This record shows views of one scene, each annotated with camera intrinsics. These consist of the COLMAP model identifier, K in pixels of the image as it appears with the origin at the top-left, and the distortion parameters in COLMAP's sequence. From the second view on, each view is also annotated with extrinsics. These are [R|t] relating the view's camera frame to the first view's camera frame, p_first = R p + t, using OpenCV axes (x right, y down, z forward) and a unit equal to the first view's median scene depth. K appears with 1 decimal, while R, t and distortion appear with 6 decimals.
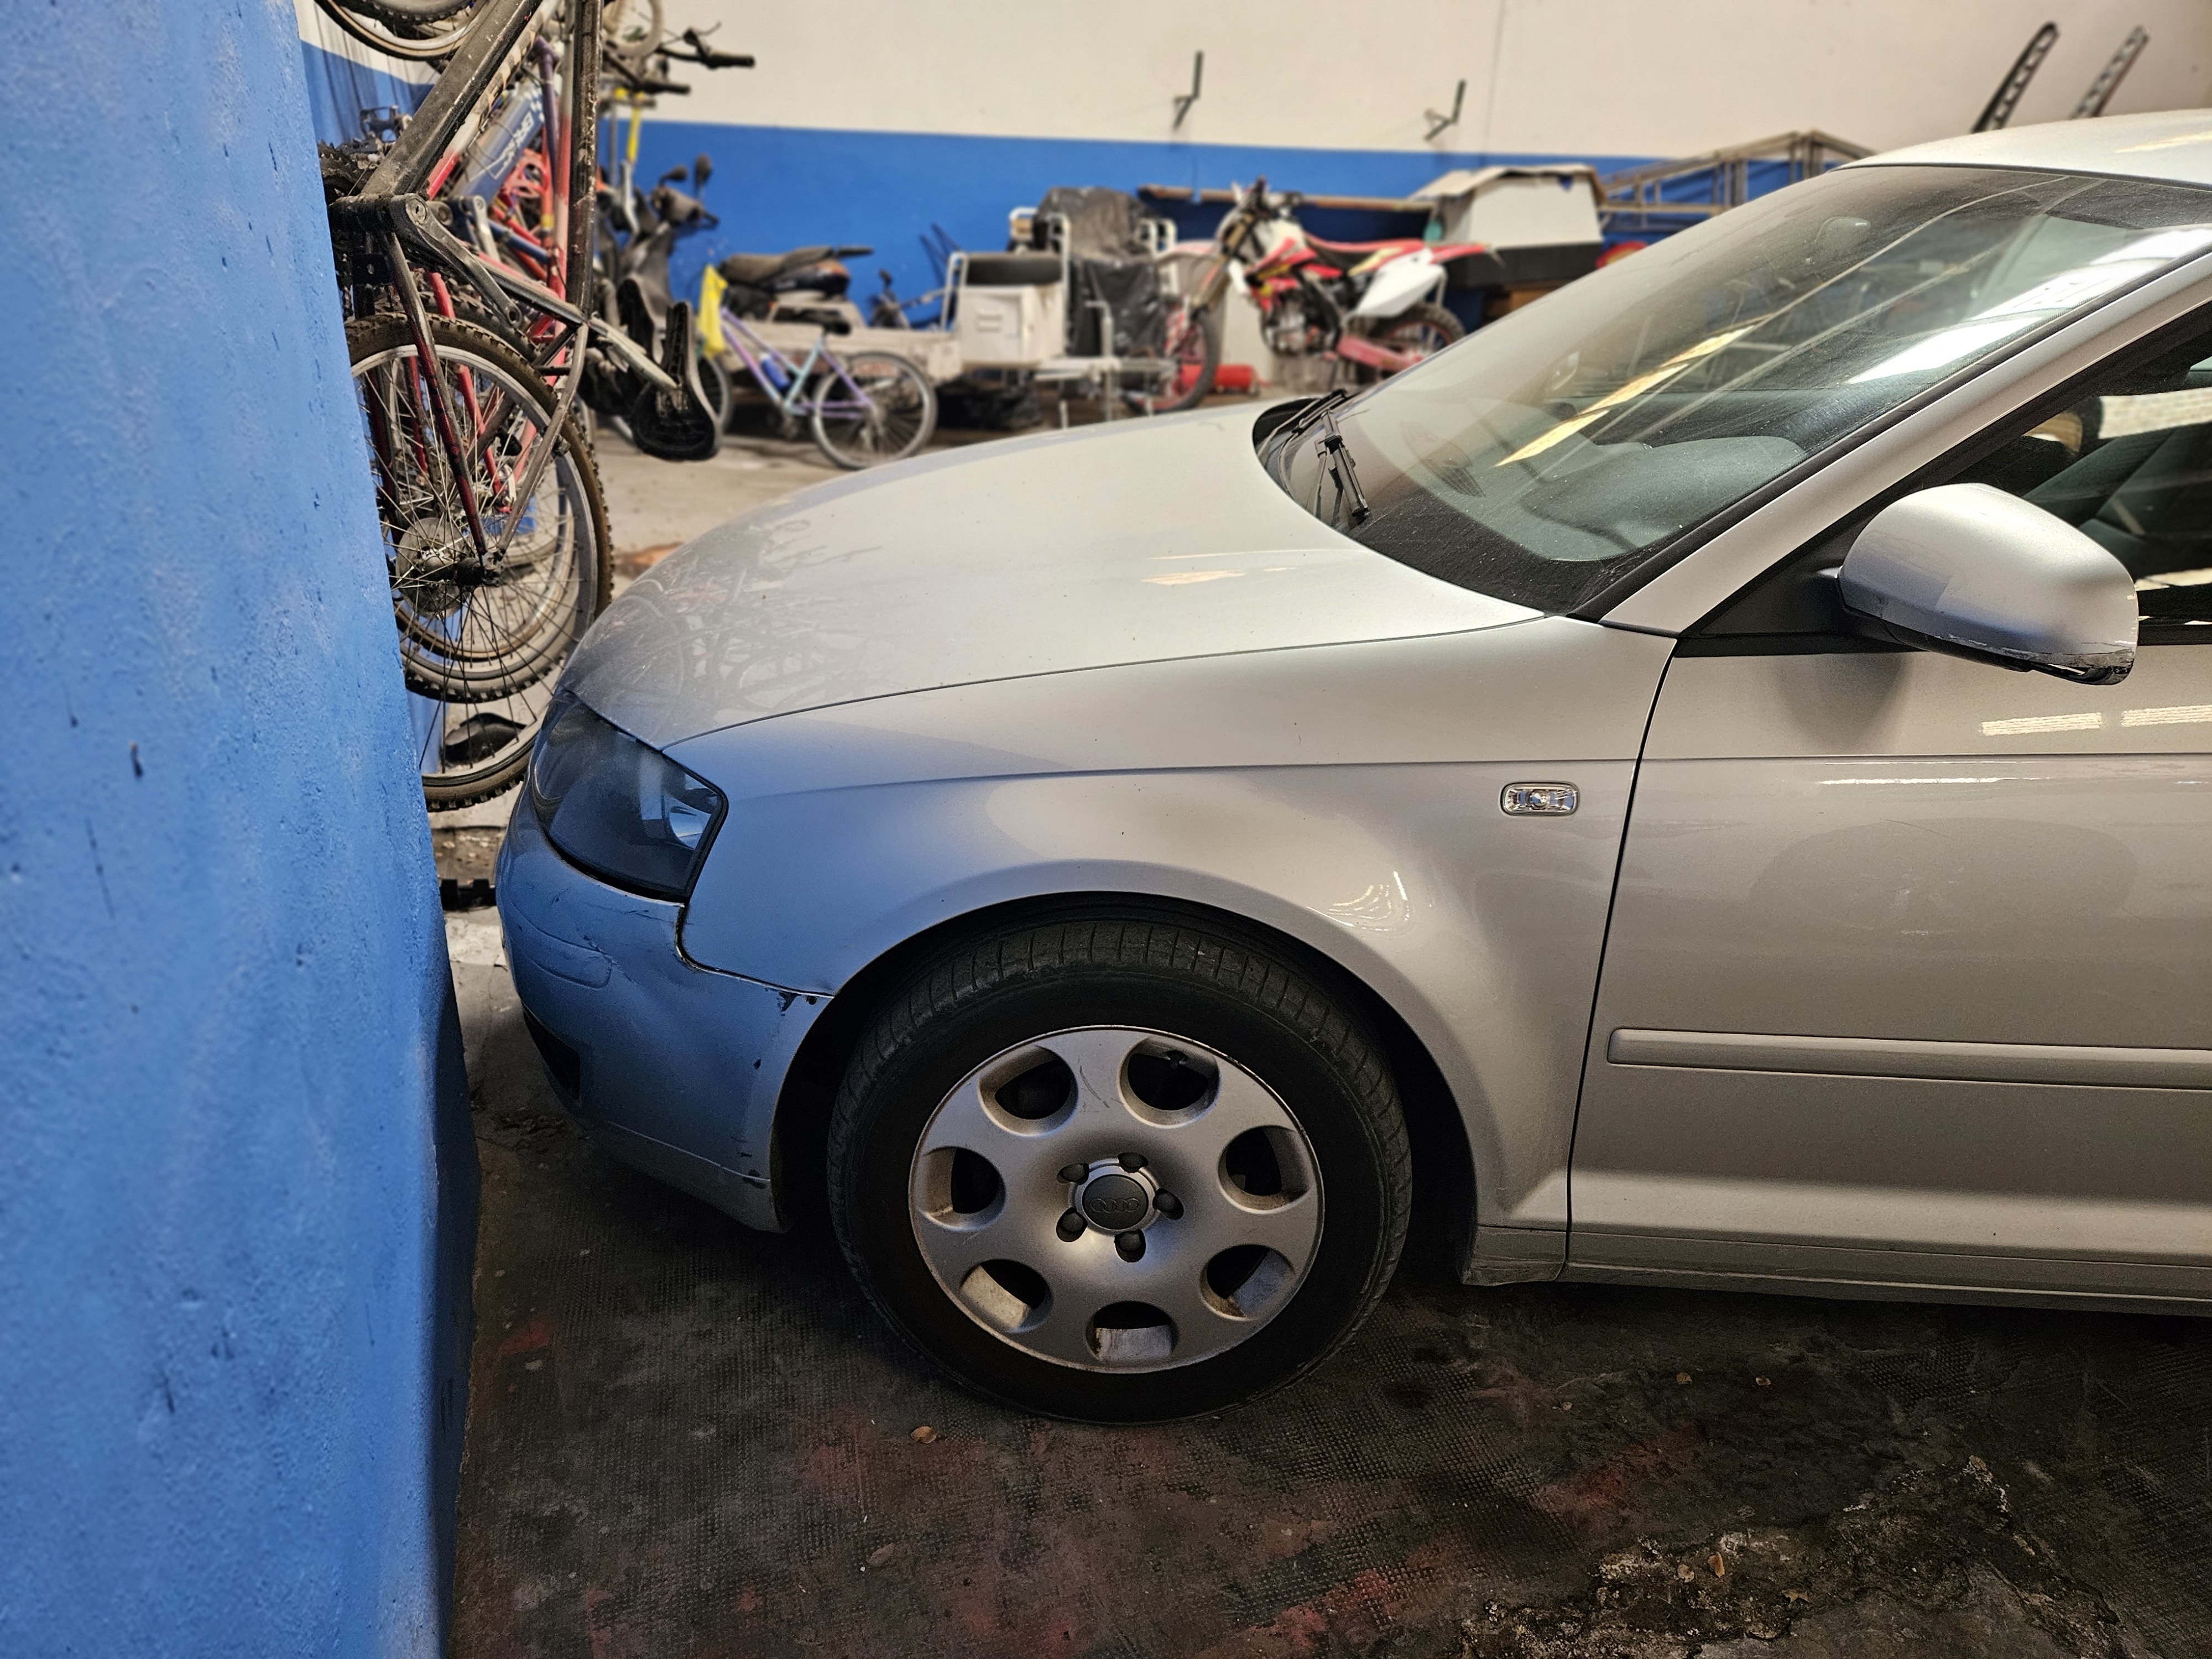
lens RADIAL K [[1492.4, 0, 1068.1], [0, 1492.4, 790.1], [0, 0, 1]] dist [0.069549, -0.049220]
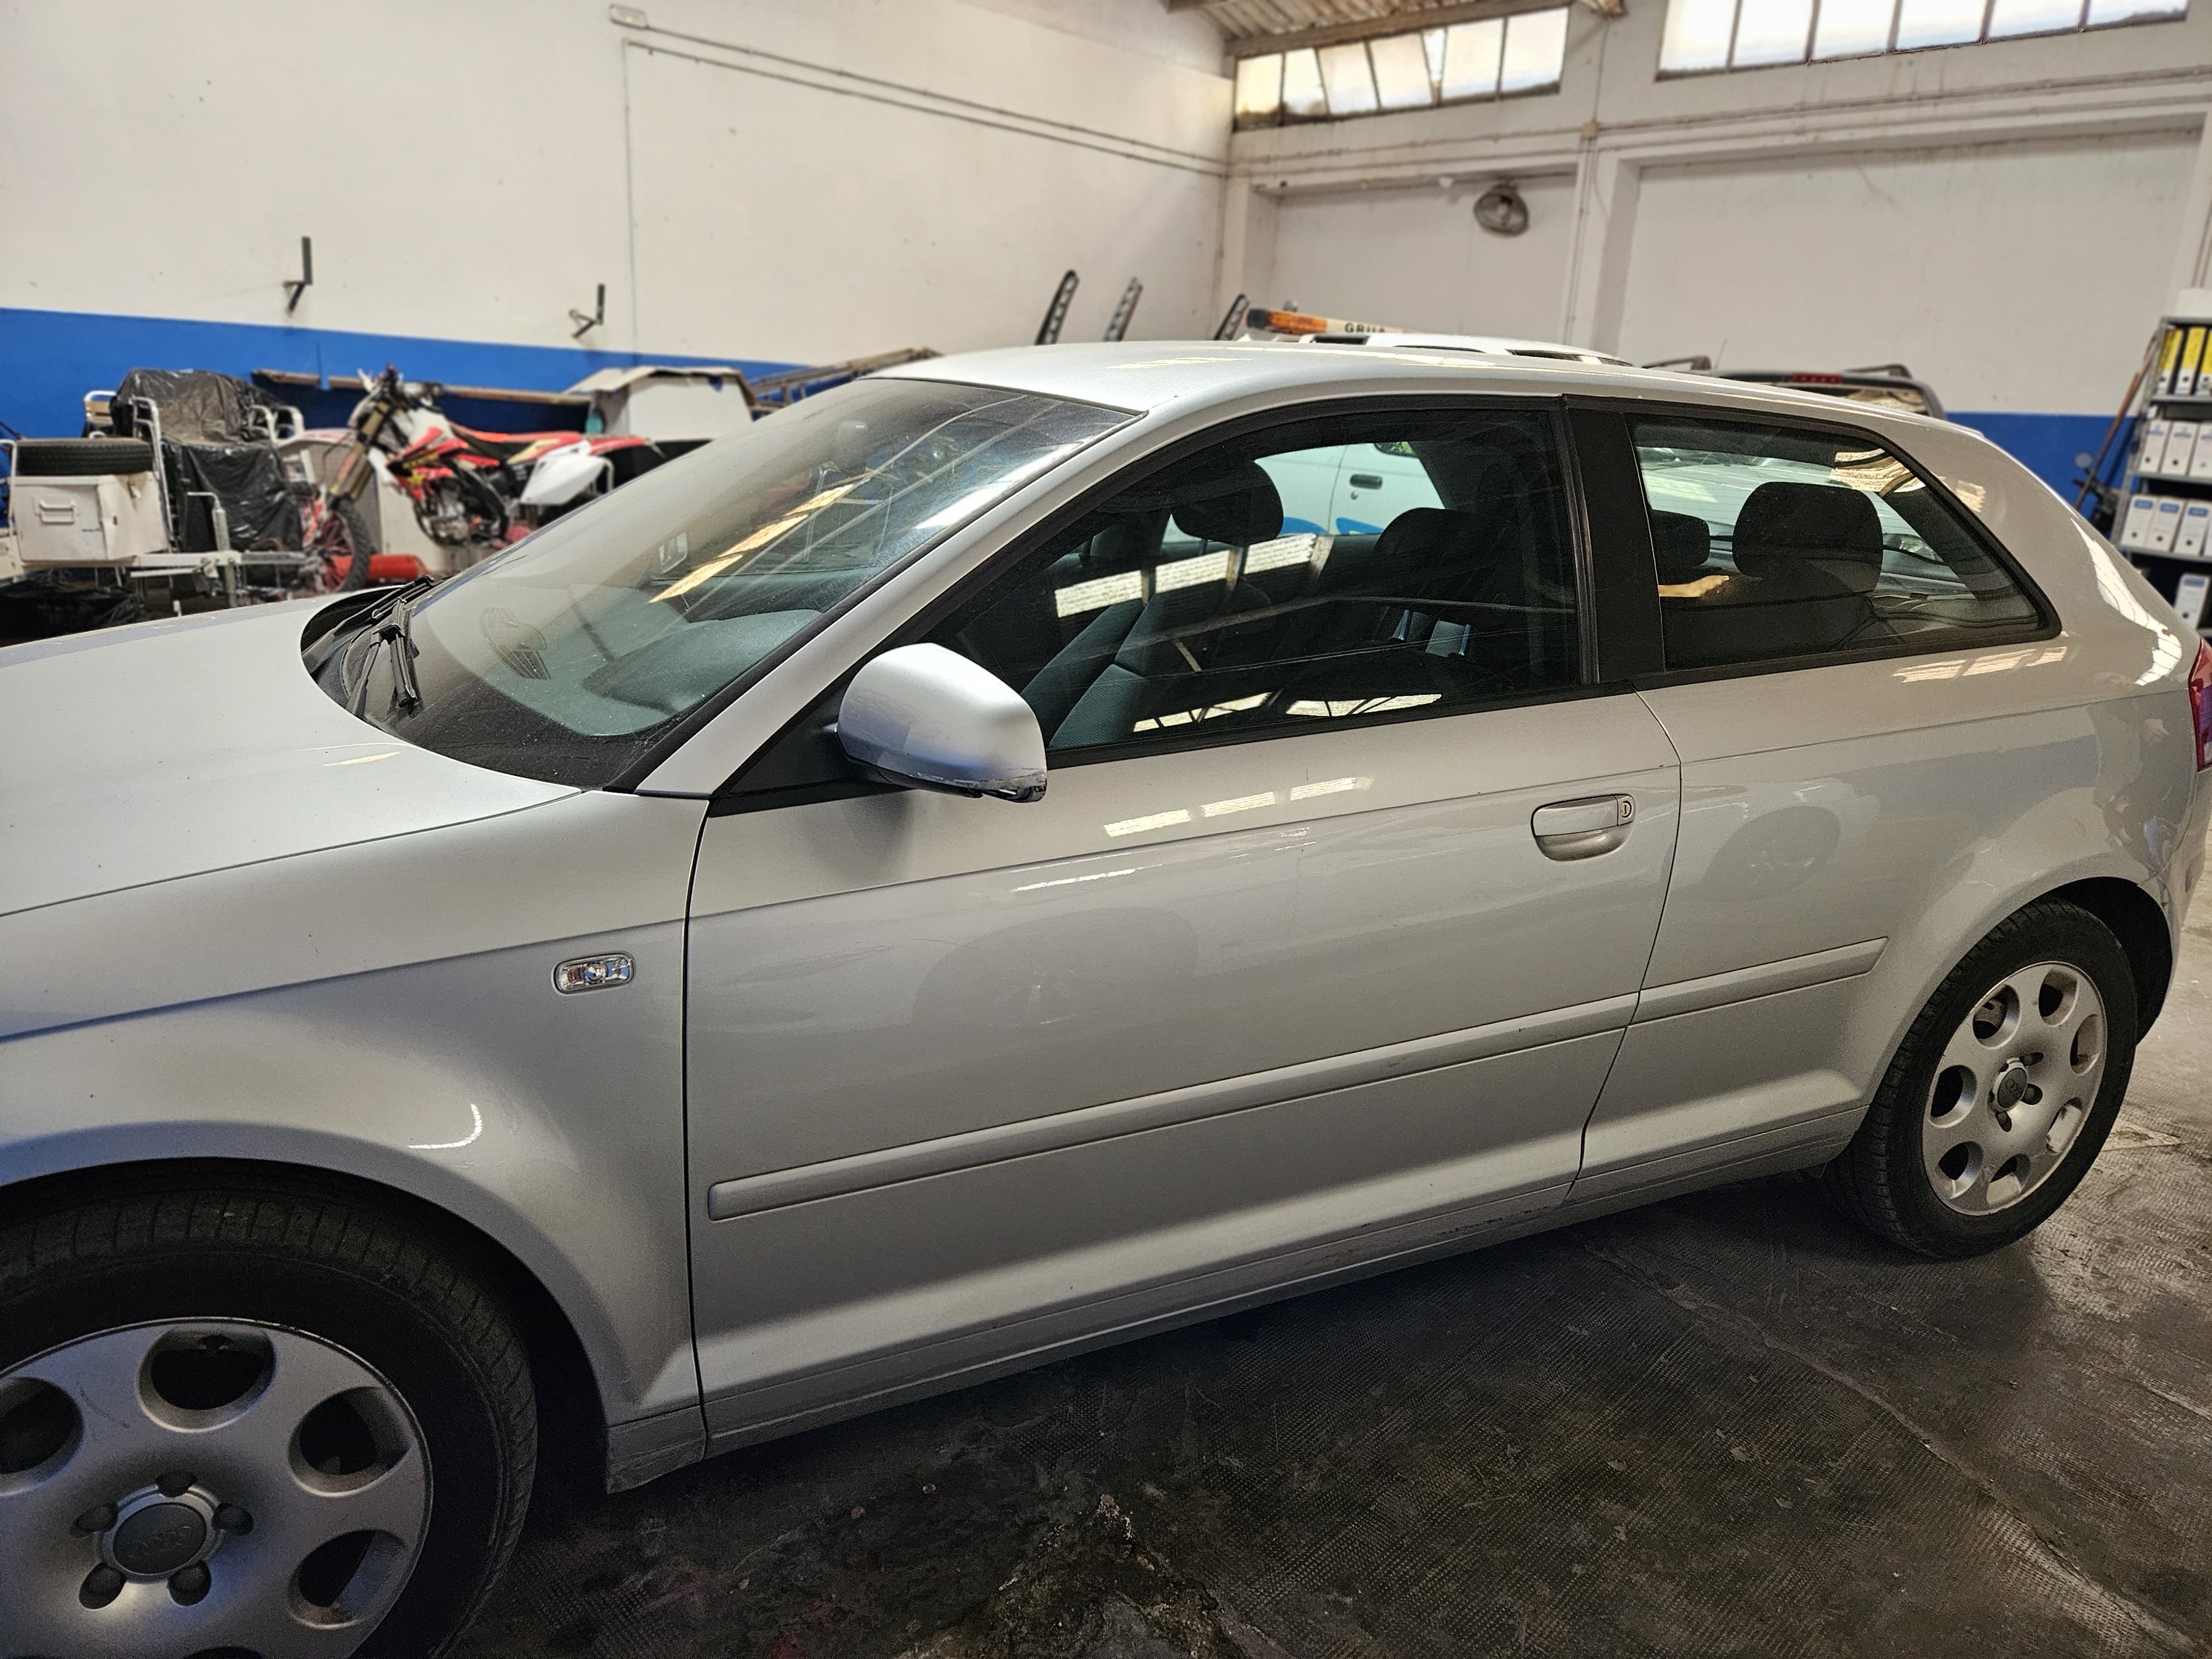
lens RADIAL K [[1492.4, 0, 1068.1], [0, 1492.4, 790.1], [0, 0, 1]] dist [0.069549, -0.049220]
pose [[0.876753, -0.107210, 0.468839, 0.102350], [0.160943, 0.984037, -0.075953, 0.009807], [-0.453212, 0.142048, 0.880012, -0.028170]]
